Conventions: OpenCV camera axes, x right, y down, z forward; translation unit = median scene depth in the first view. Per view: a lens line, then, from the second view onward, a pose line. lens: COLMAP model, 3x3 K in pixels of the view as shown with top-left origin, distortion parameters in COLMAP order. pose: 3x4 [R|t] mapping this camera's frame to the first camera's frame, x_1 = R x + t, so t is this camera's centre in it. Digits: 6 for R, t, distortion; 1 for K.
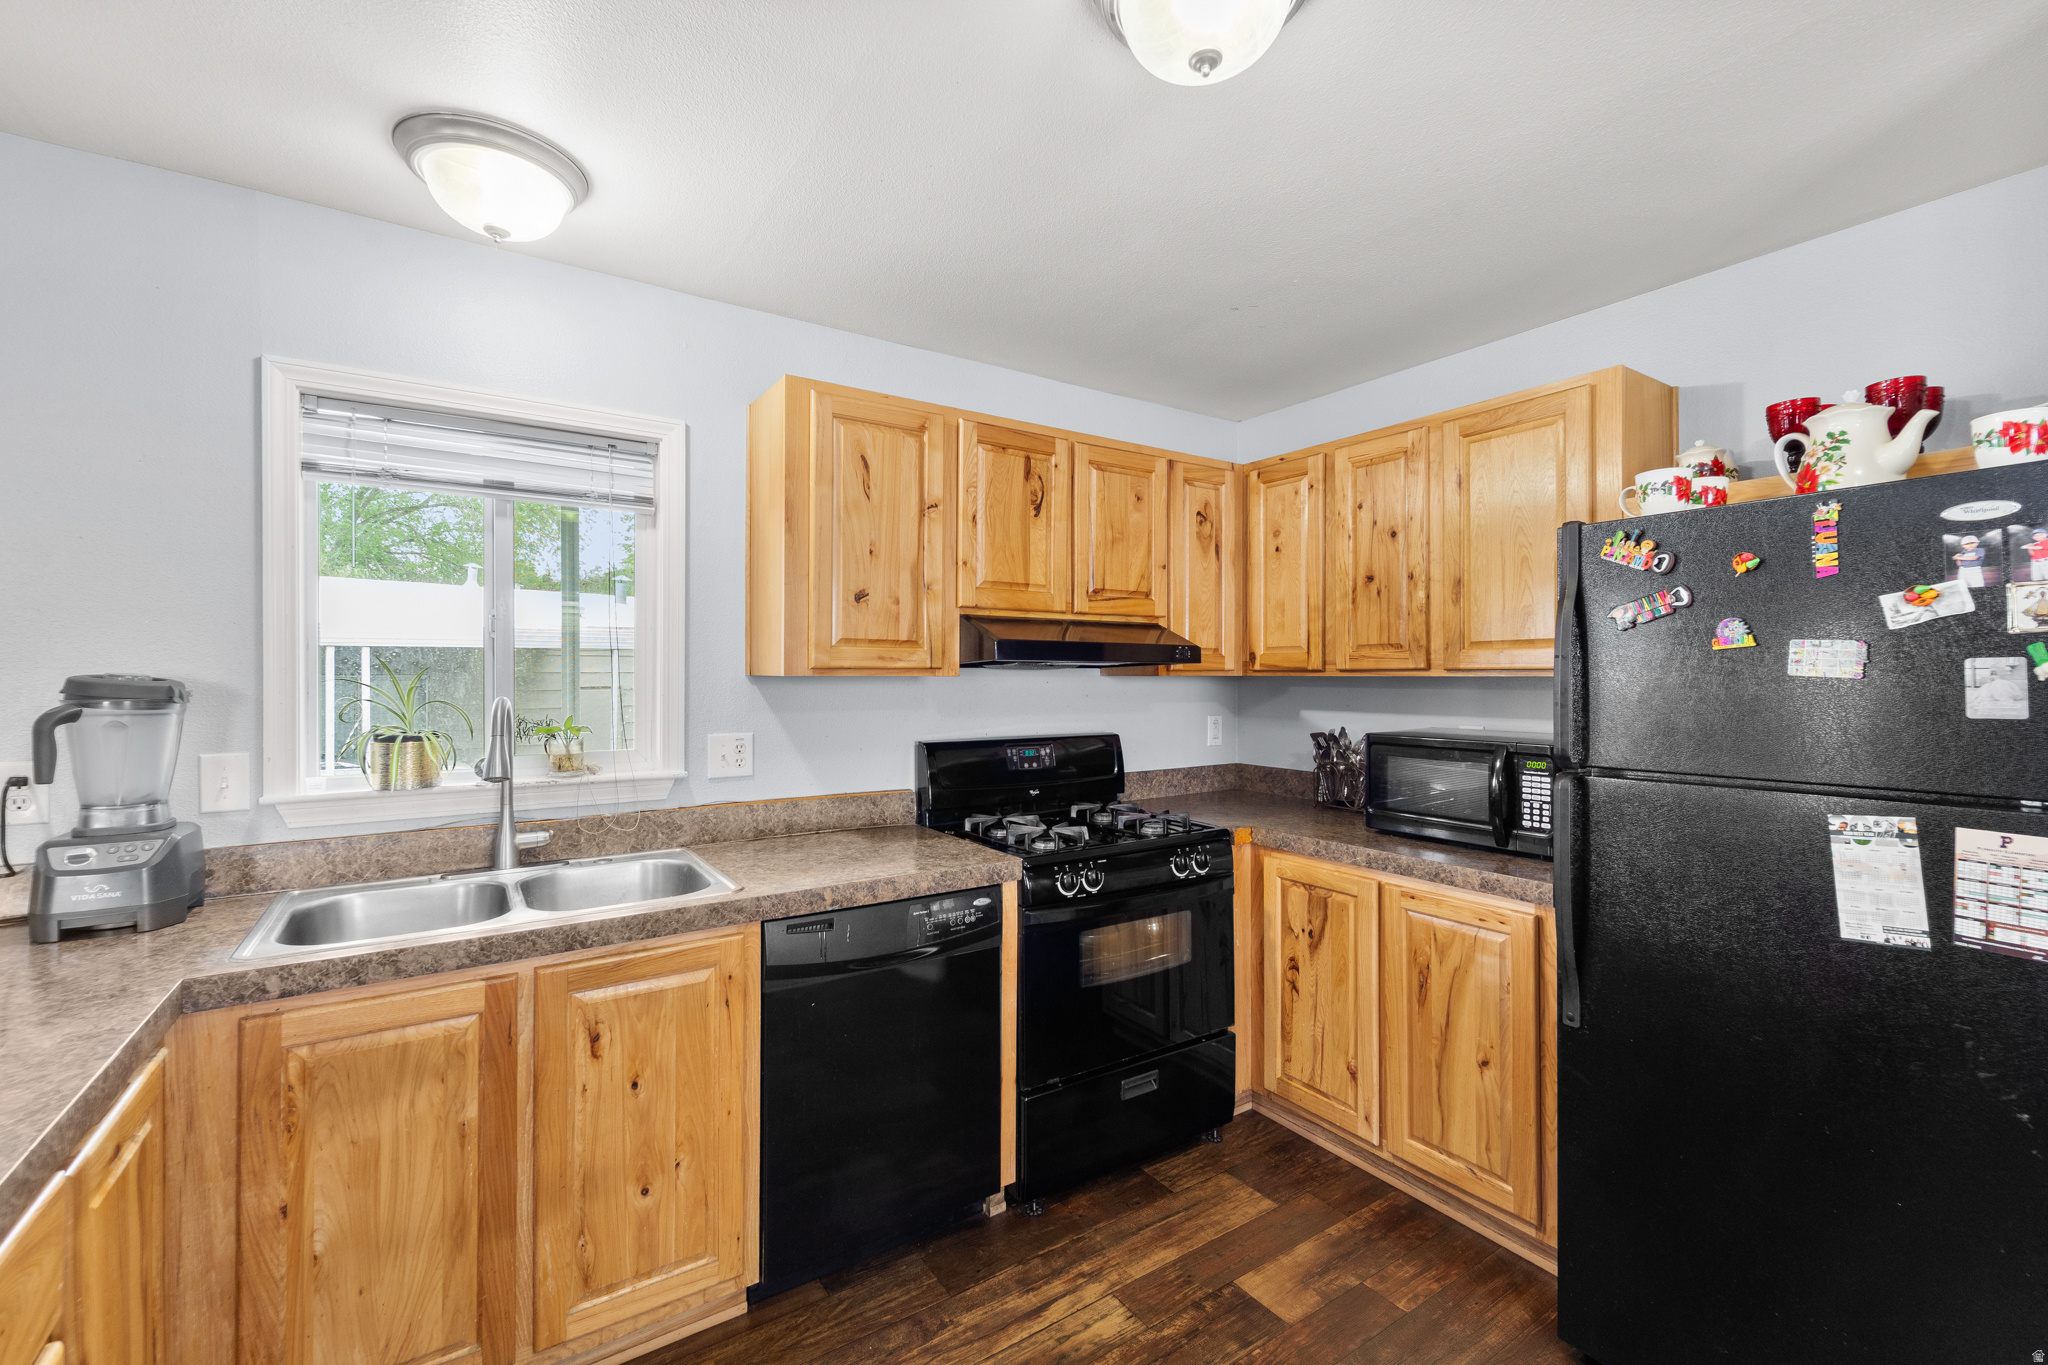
lens RADIAL K [[857.0, 0, 1017.9], [0, 857.0, 667.7], [0, 0, 1]] dist [0.000856, -0.000282]
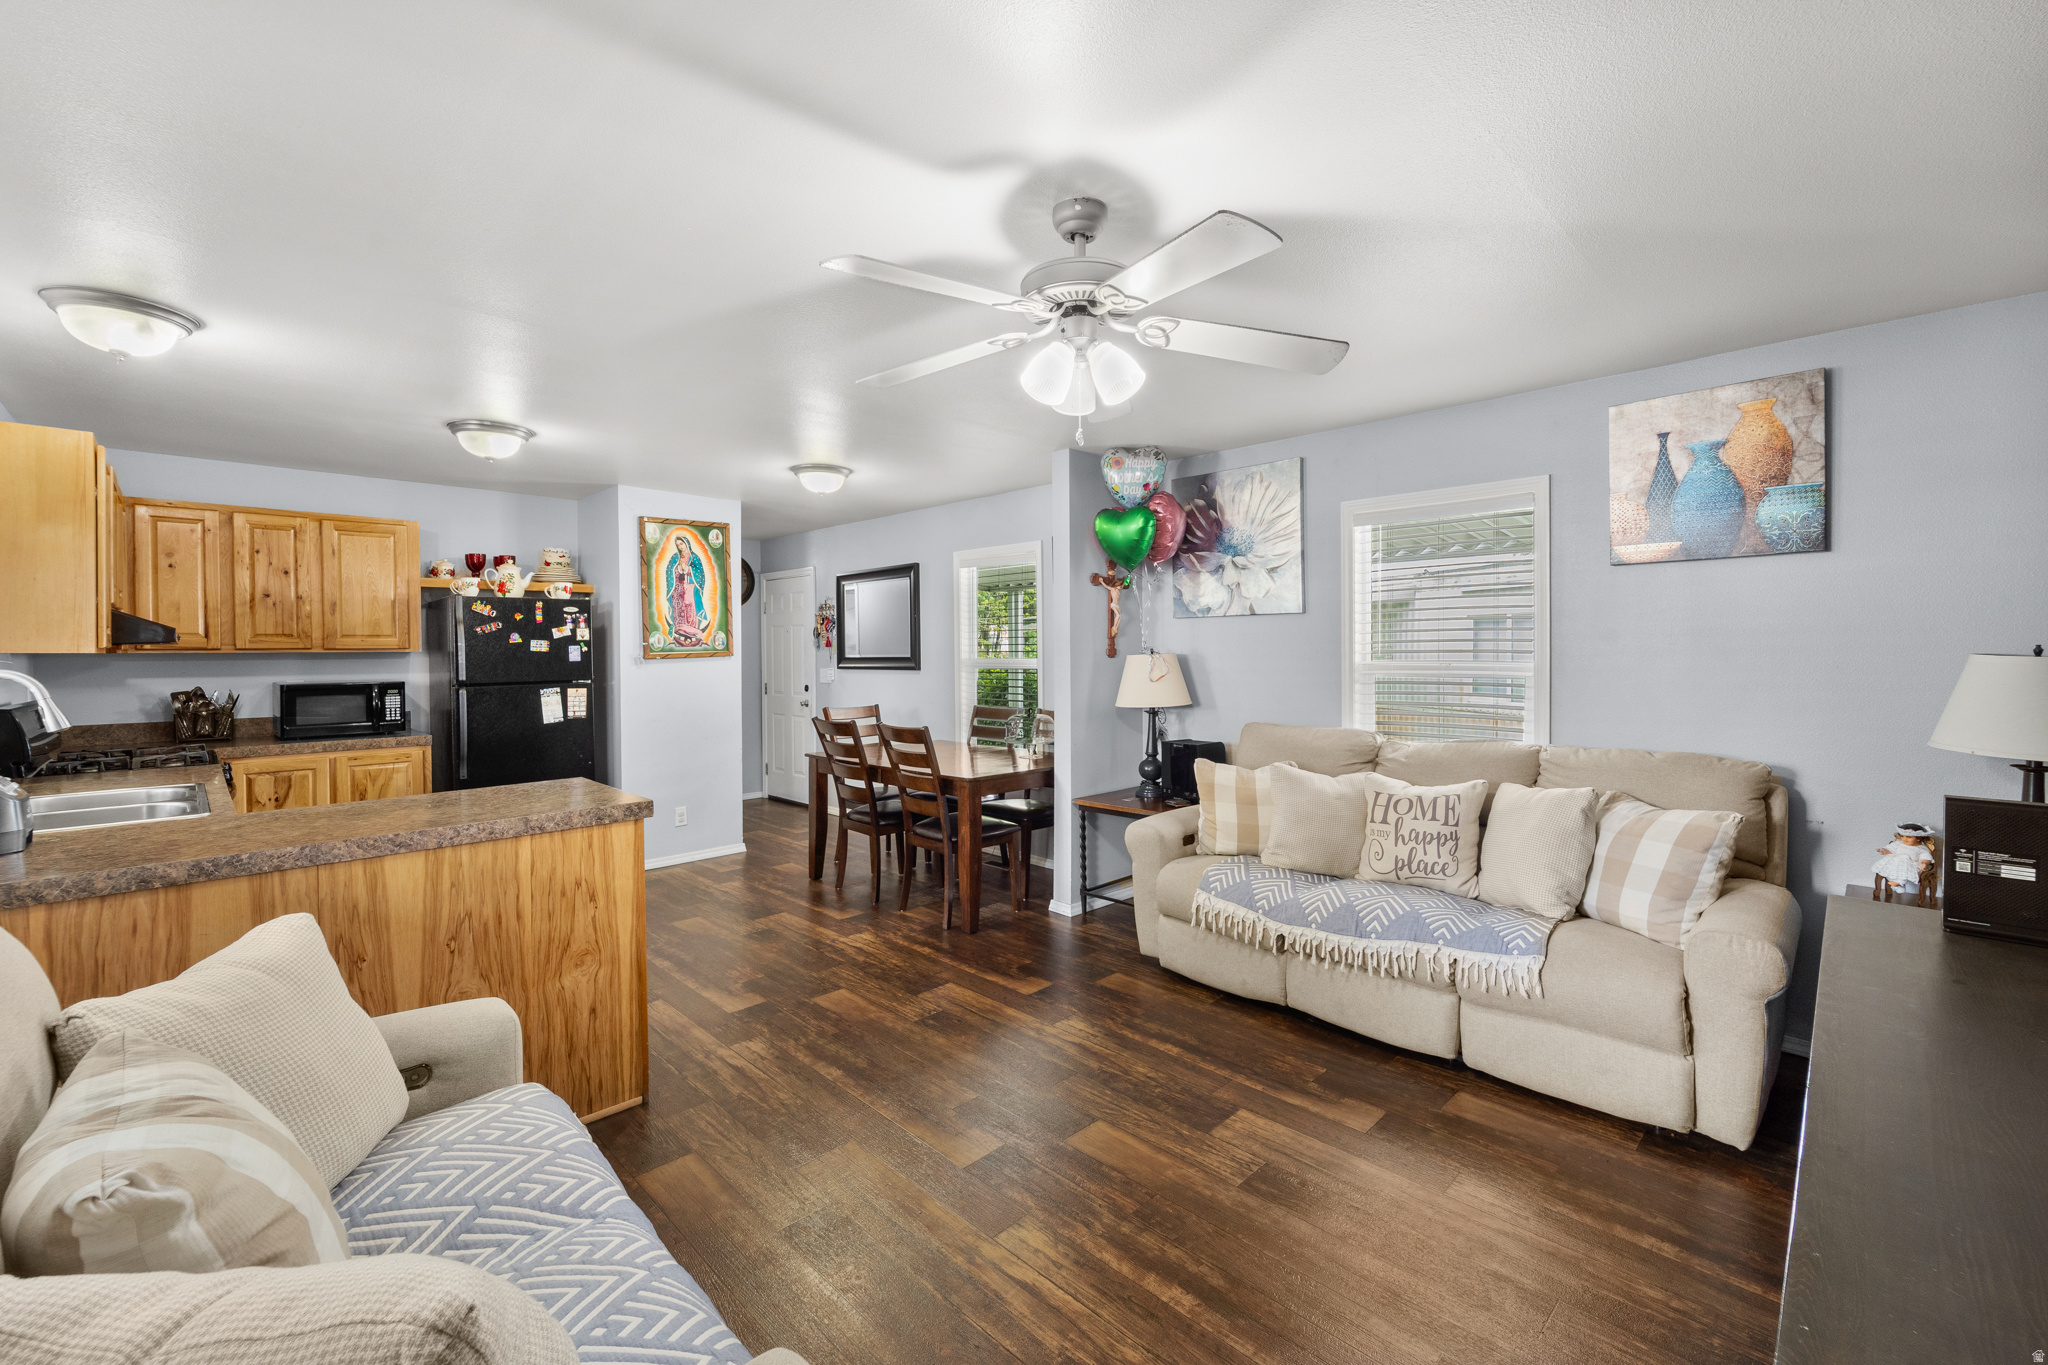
lens RADIAL K [[826.4, 0, 1026.0], [0, 826.4, 663.8], [0, 0, 1]] dist [-0.001019, -0.000135]
pose [[-0.206454, -0.017309, 0.978303, -1.659819], [-0.002748, 0.999850, 0.017110, -0.000135], [-0.978452, 0.000844, -0.206471, -0.154716]]
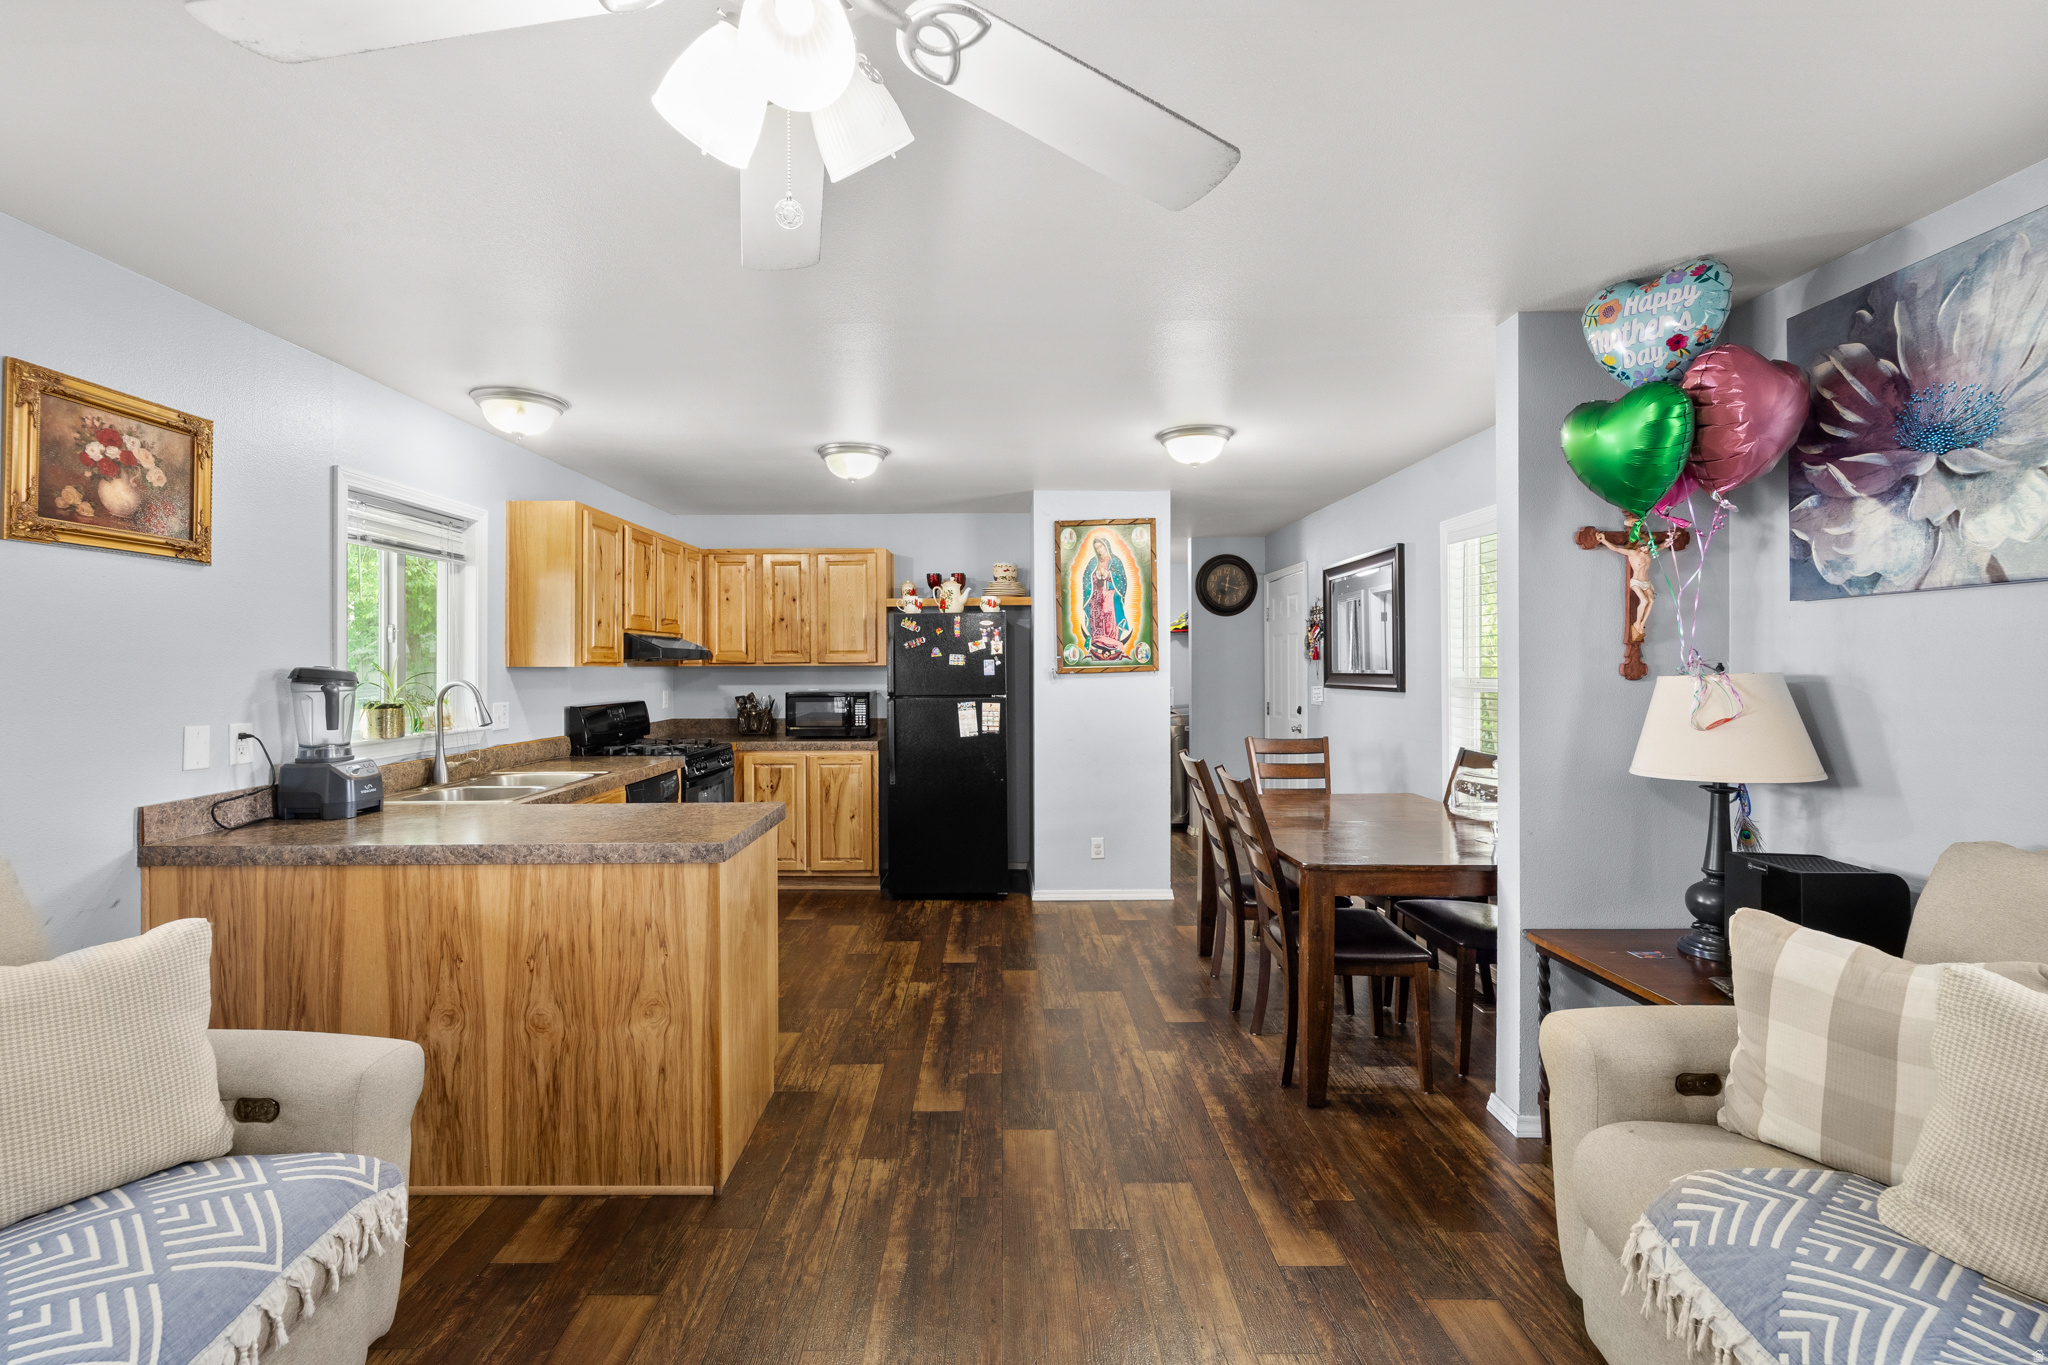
lens RADIAL K [[857.0, 0, 1017.9], [0, 857.0, 667.7], [0, 0, 1]] dist [0.000856, -0.000282]
pose [[0.540954, -0.006681, 0.841026, -1.140378], [-0.001633, 0.999958, 0.008994, -0.005872], [-0.841051, -0.006239, 0.540920, -0.678543]]
